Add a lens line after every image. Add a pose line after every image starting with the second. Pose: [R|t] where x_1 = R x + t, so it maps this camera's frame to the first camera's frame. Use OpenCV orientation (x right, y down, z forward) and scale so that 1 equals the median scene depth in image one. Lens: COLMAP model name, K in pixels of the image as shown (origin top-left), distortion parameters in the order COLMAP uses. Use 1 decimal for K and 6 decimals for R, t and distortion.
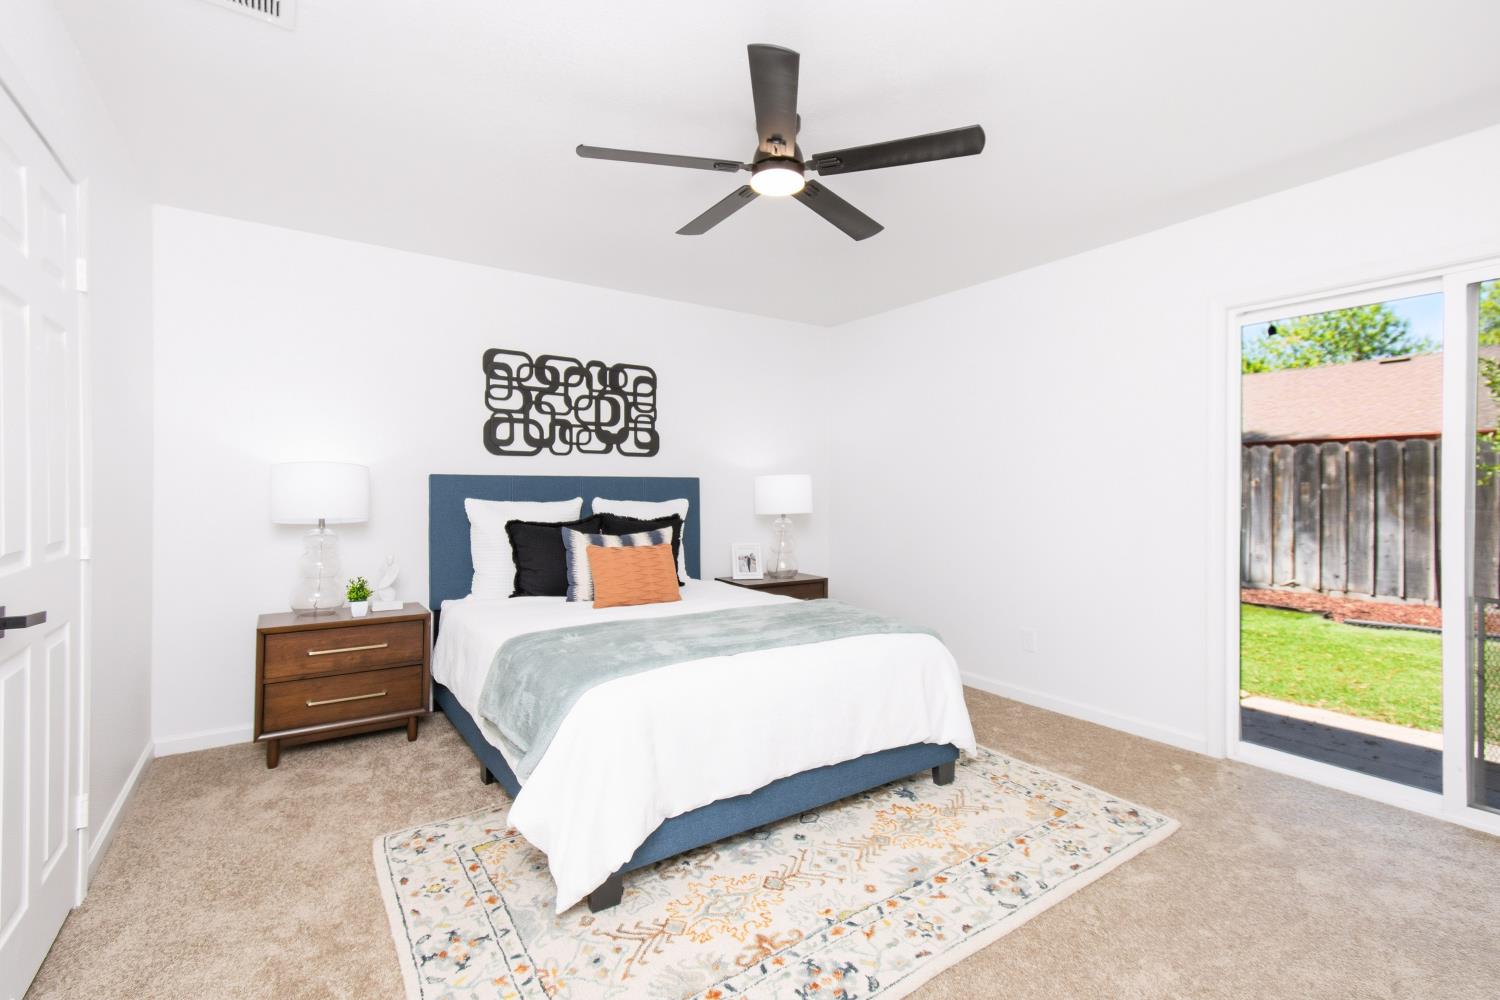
lens RADIAL K [[673.3, 0, 755.3], [0, 673.3, 488.9], [0, 0, 1]] dist [0.029802, -0.004133]
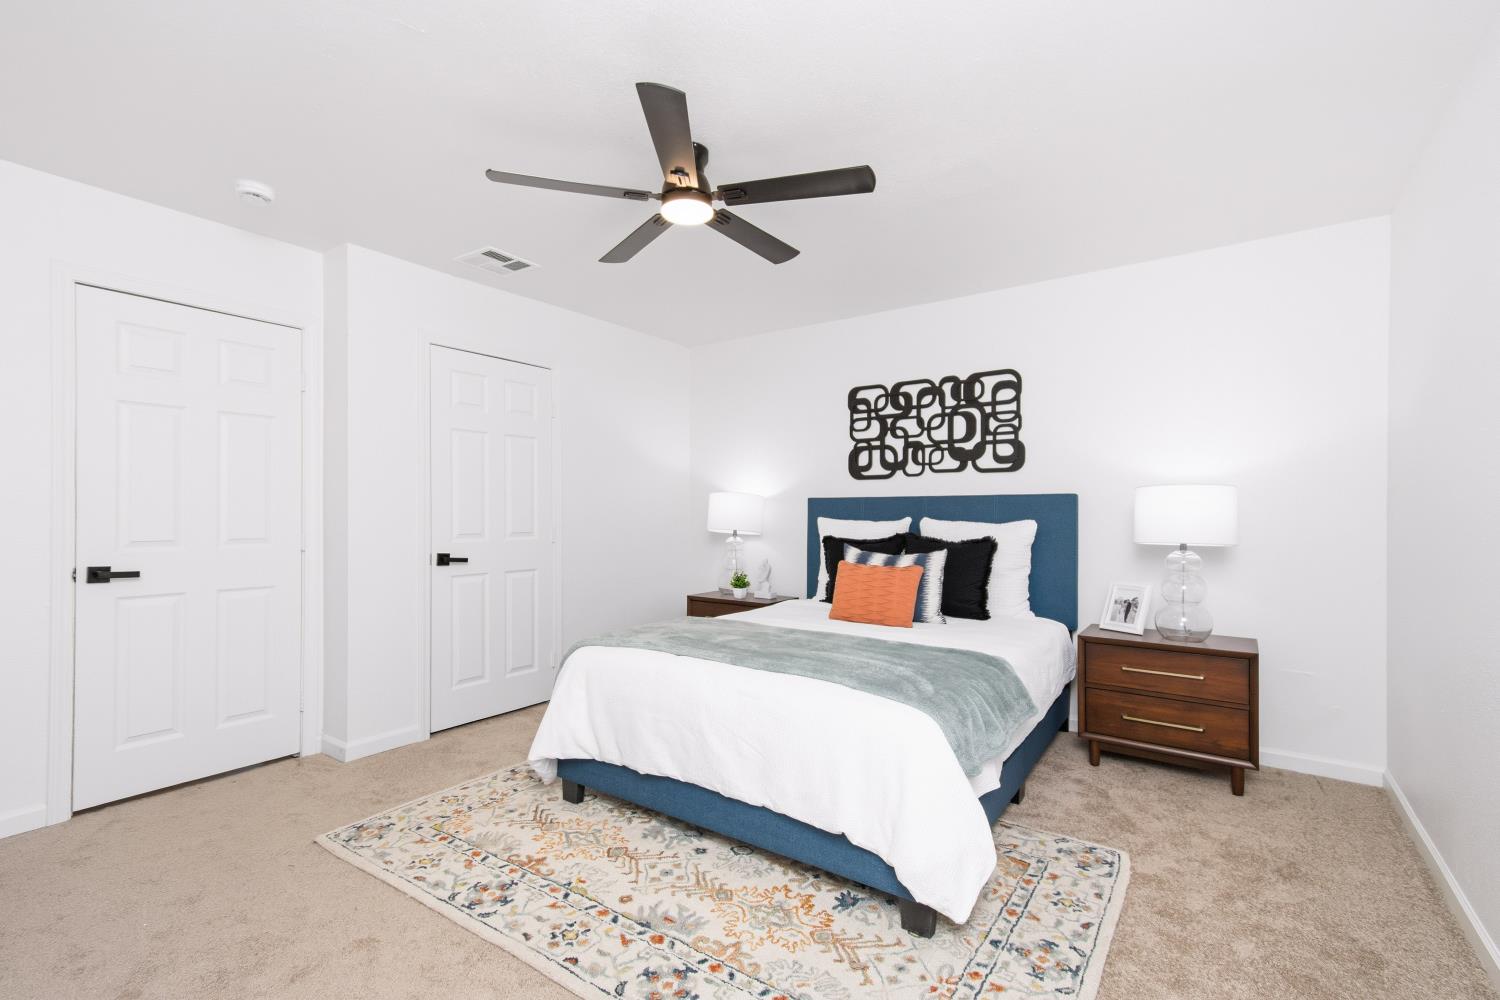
lens RADIAL K [[673.3, 0, 753.5], [0, 673.3, 514.9], [0, 0, 1]] dist [0.029802, -0.004133]
pose [[0.349398, -0.001206, -0.936974, 0.612289], [-0.001091, 0.999998, -0.001694, 0.011233], [0.936974, 0.001614, 0.349396, 0.429045]]
